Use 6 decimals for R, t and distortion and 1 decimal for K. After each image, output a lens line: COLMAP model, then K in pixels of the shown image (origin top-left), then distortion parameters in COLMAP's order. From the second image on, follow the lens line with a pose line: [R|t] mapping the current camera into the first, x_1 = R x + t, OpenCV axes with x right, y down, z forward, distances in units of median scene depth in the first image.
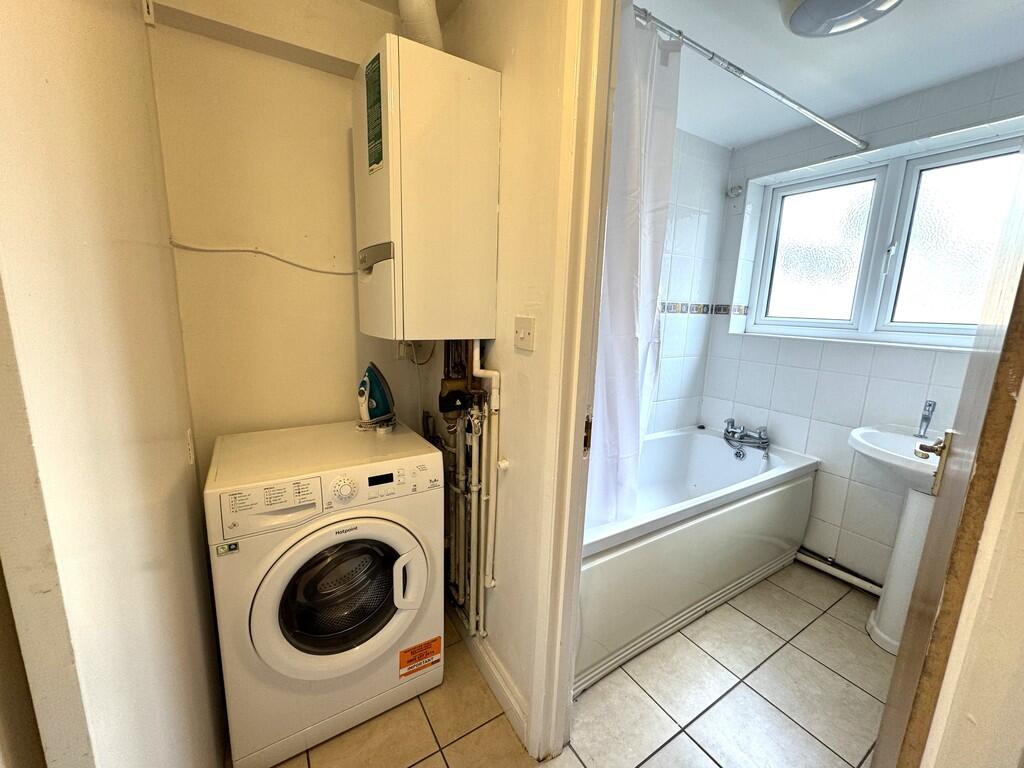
lens RADIAL K [[408.8, 0, 510.3], [0, 408.8, 385.7], [0, 0, 1]] dist [-0.002181, -0.000127]
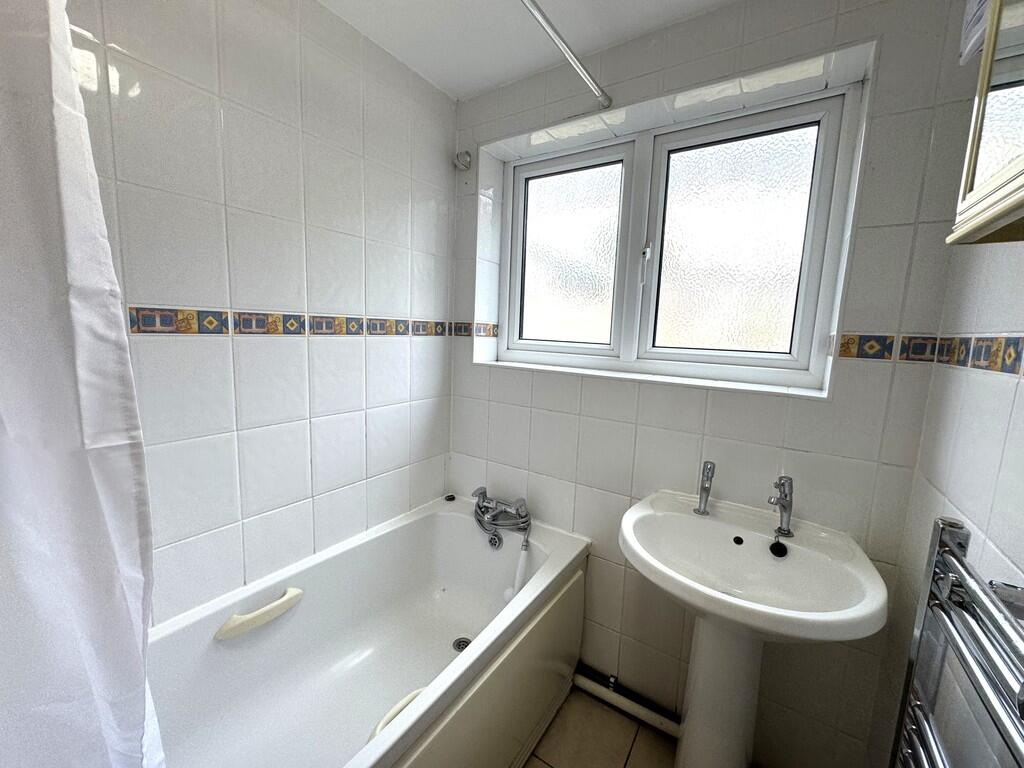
lens RADIAL K [[408.8, 0, 507.6], [0, 408.8, 385.0], [0, 0, 1]] dist [-0.002181, -0.000127]
pose [[0.909929, -0.050472, 0.411681, 0.310620], [0.068183, 0.997267, -0.028438, -0.069925], [-0.409120, 0.053946, 0.910884, 0.354265]]
